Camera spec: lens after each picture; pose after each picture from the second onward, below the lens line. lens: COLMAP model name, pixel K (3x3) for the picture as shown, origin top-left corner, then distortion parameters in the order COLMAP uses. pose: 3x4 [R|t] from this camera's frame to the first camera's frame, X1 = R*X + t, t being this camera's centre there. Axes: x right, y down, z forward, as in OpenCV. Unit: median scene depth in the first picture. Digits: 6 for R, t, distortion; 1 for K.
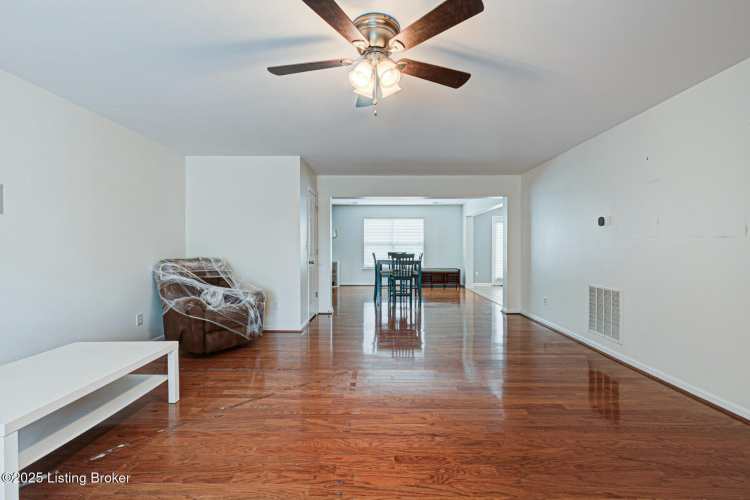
lens RADIAL K [[334.7, 0, 375.0], [0, 334.7, 250.0], [0, 0, 1]] dist [0.001761, 0.000367]
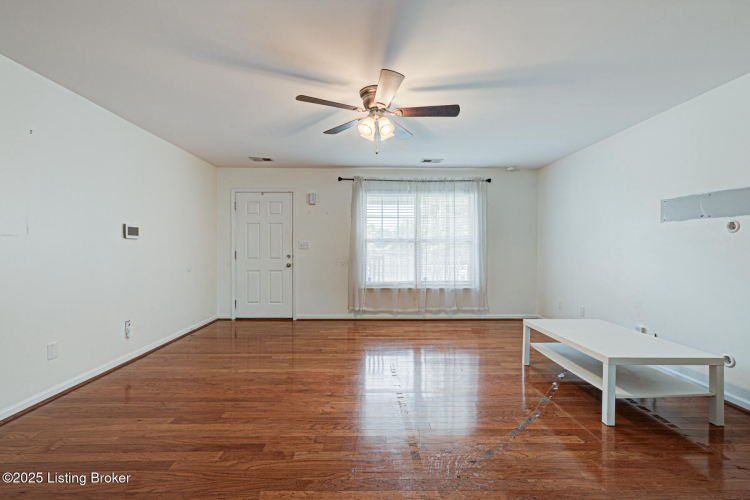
lens RADIAL K [[334.7, 0, 375.0], [0, 334.7, 250.0], [0, 0, 1]] dist [0.001761, 0.000367]
pose [[-0.999484, -0.003529, -0.031918, 0.027382], [-0.004117, 0.999822, 0.018395, -0.011646], [0.031848, 0.018517, -0.999321, 1.237715]]
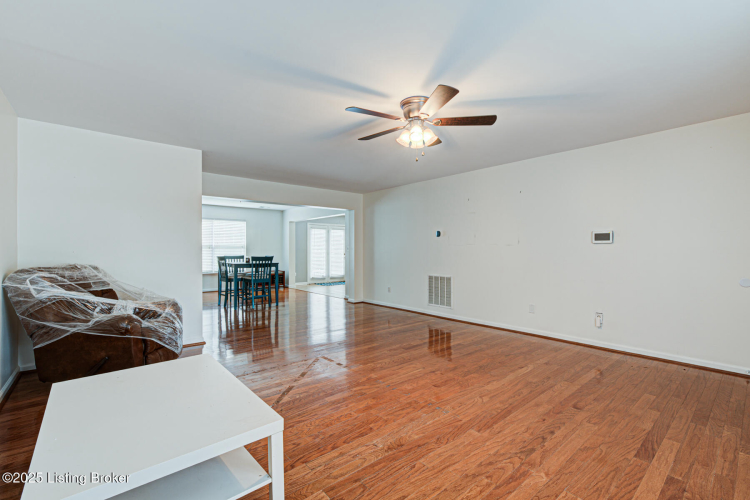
lens RADIAL K [[334.7, 0, 375.0], [0, 334.7, 250.0], [0, 0, 1]] dist [0.001761, 0.000367]
pose [[0.751292, 0.000288, 0.659969, -0.571905], [0.005916, 0.999957, -0.007171, 0.000351], [-0.659943, 0.009292, 0.751258, 0.006098]]
